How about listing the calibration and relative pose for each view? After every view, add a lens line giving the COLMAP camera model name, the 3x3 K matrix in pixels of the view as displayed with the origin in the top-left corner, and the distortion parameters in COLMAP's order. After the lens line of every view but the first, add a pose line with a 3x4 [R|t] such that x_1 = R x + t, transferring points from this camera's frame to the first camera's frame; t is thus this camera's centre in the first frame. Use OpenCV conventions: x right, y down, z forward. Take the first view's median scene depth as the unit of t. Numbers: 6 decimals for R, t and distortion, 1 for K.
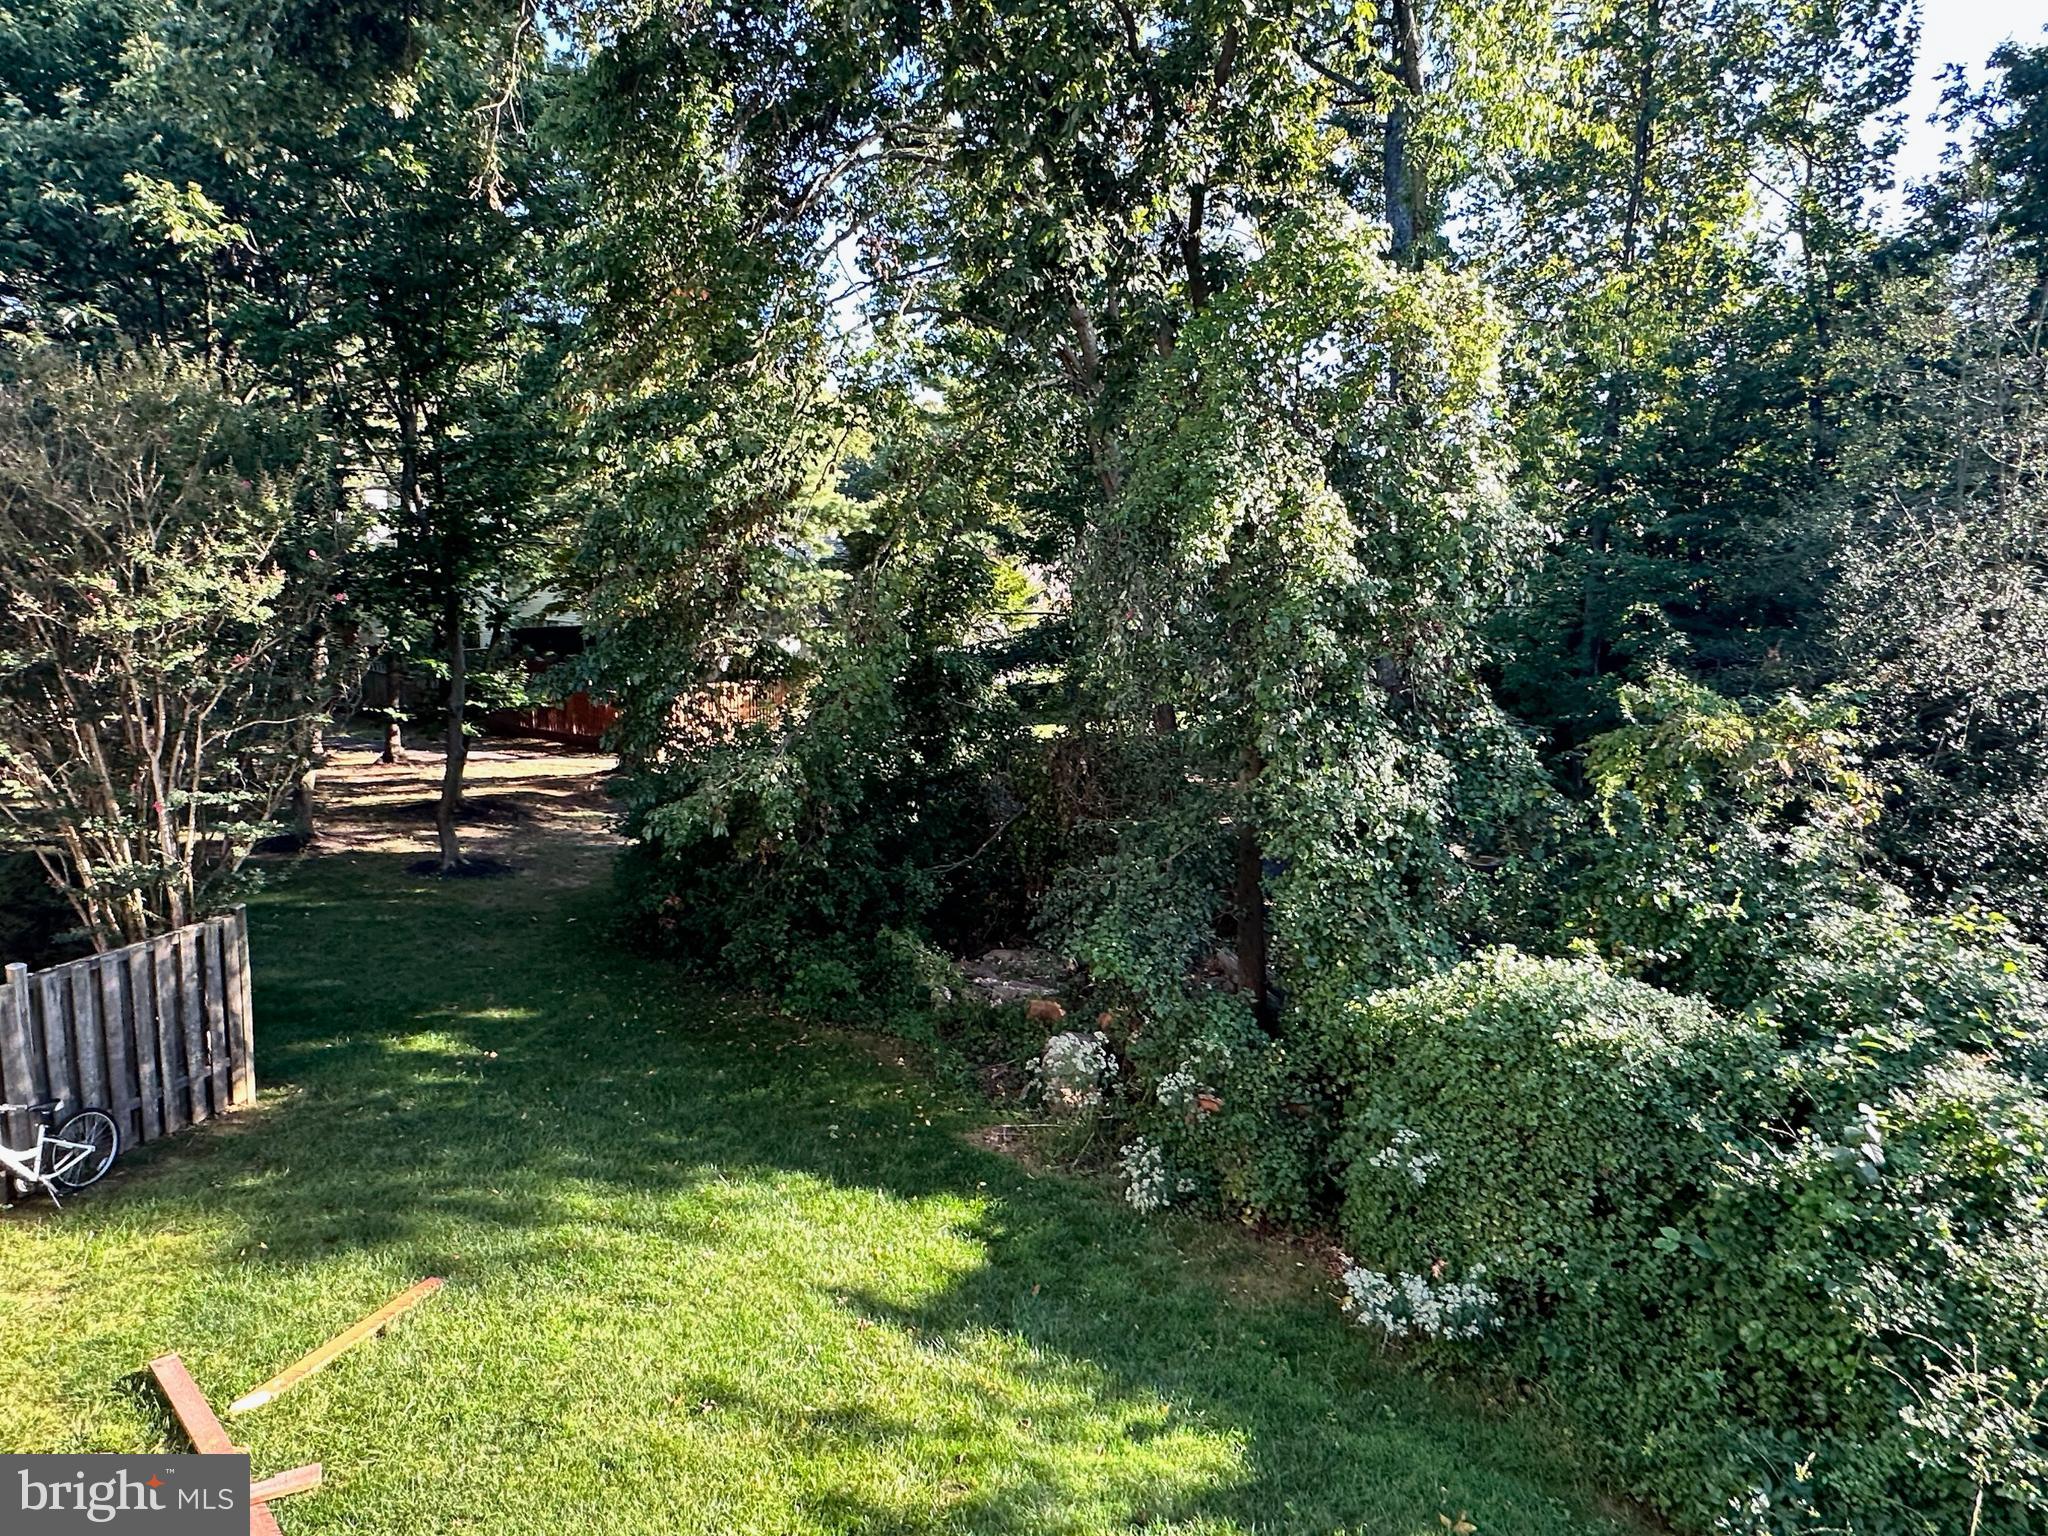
lens RADIAL K [[1205.4, 0, 1021.9], [0, 1205.4, 776.5], [0, 0, 1]] dist [0.003142, 0.001648]
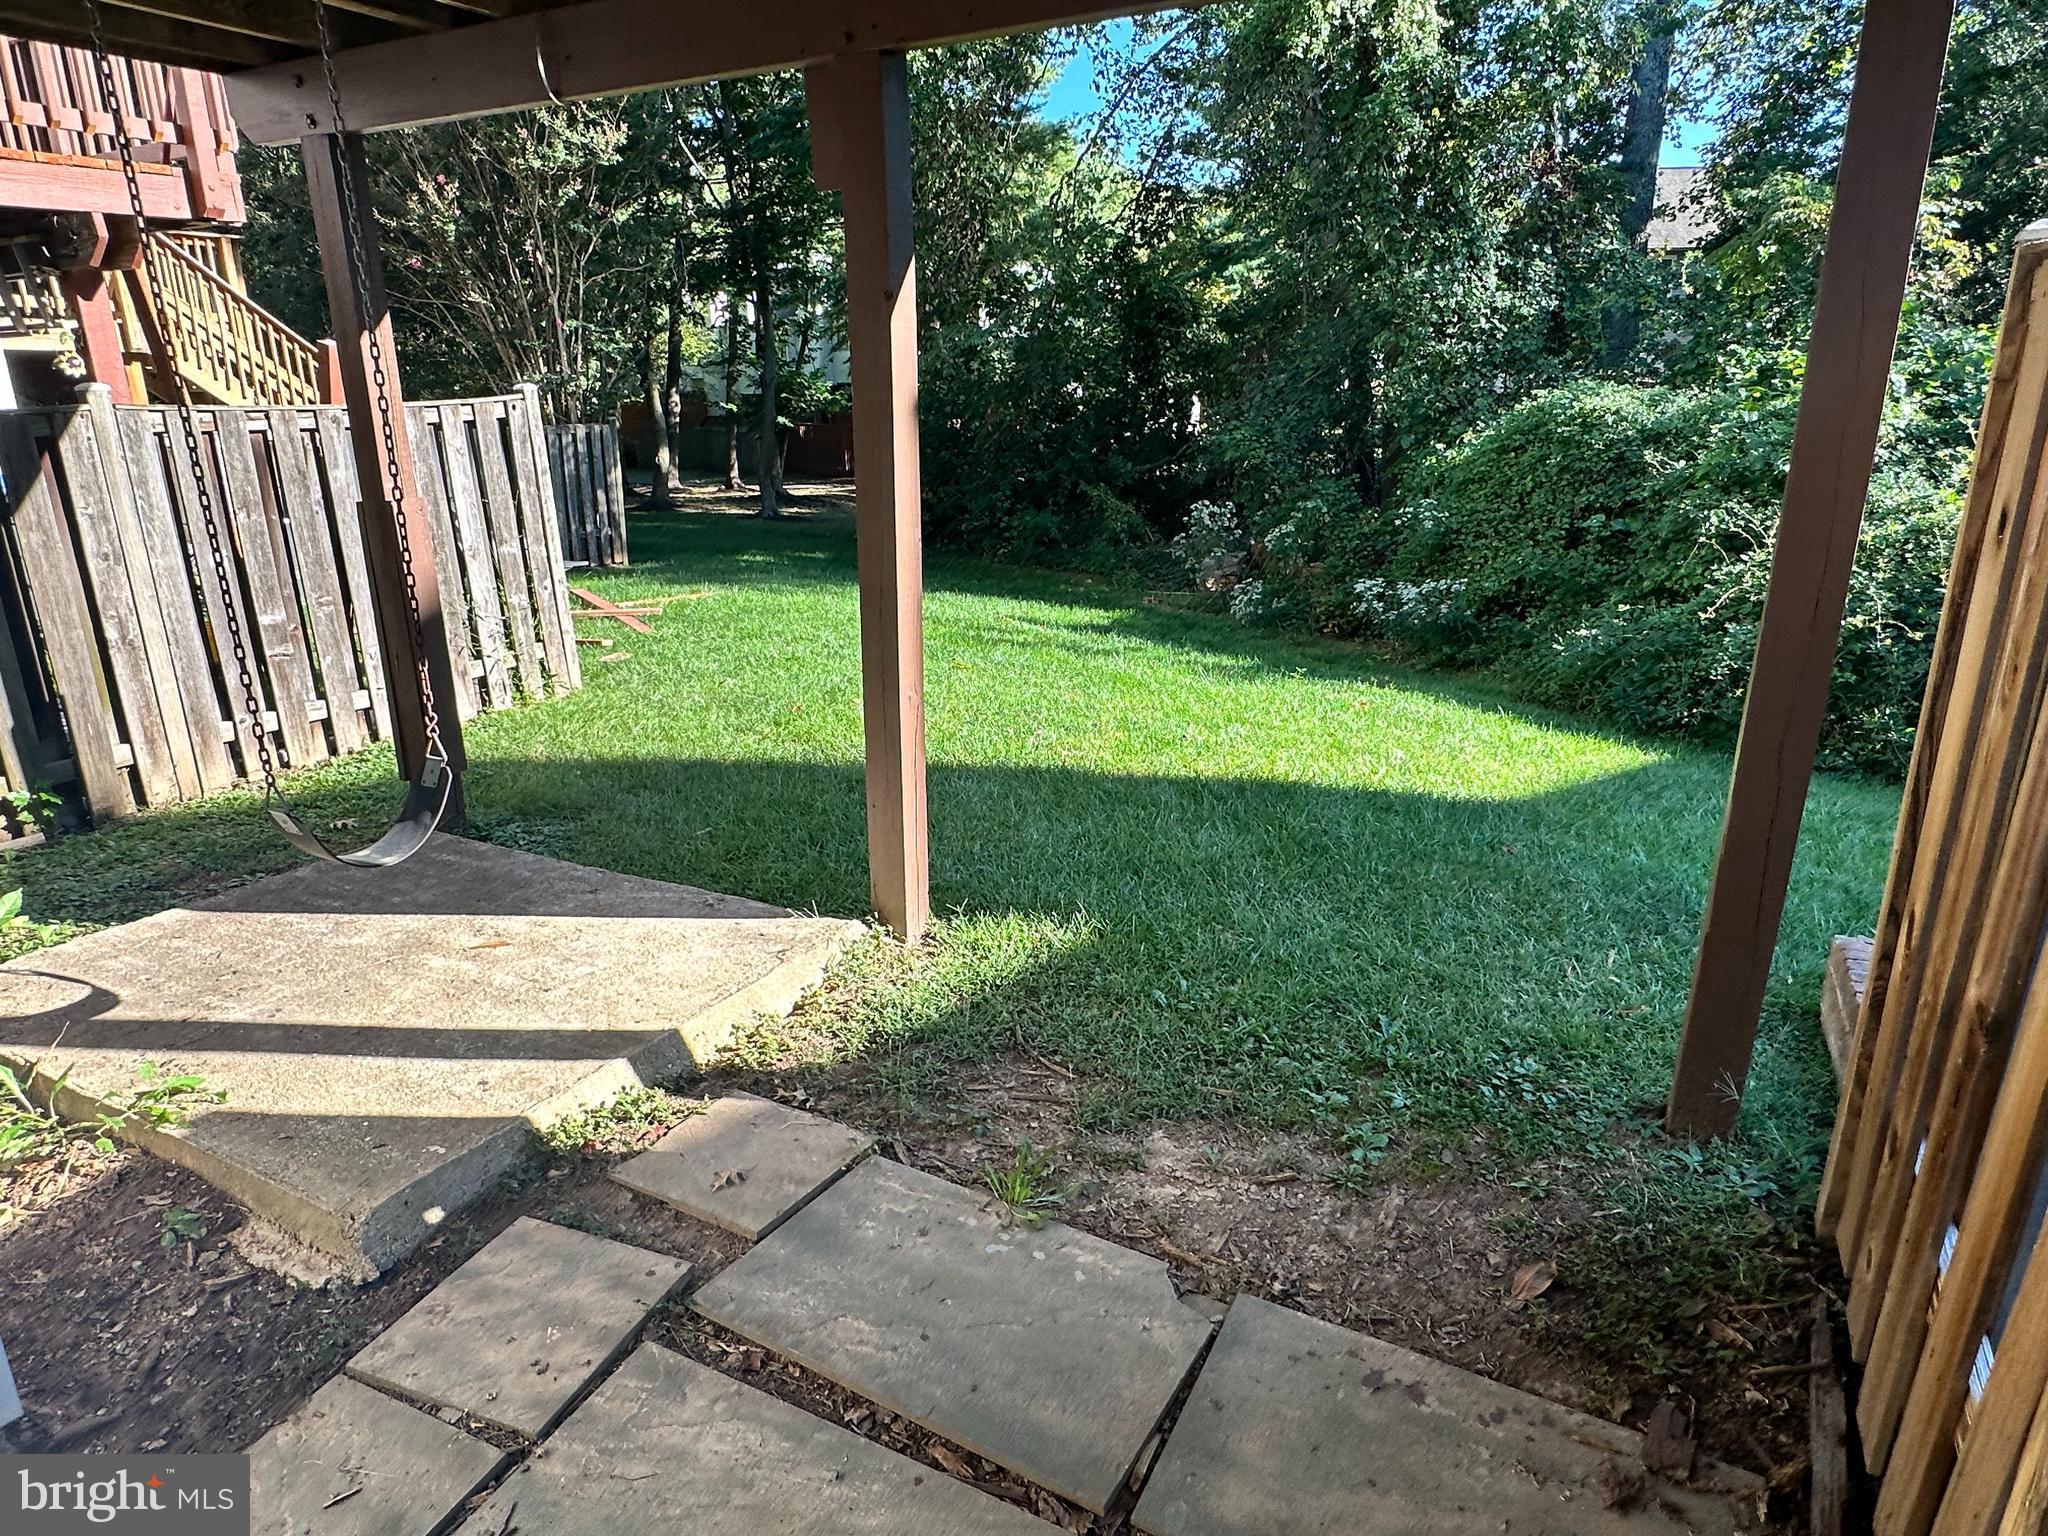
lens RADIAL K [[1205.4, 0, 1021.9], [0, 1205.4, 776.5], [0, 0, 1]] dist [0.003142, 0.001648]
pose [[0.968220, 0.043533, -0.246284, 0.205402], [-0.007417, 0.989299, 0.145712, 0.356416], [0.249991, -0.139255, 0.958182, -0.328785]]
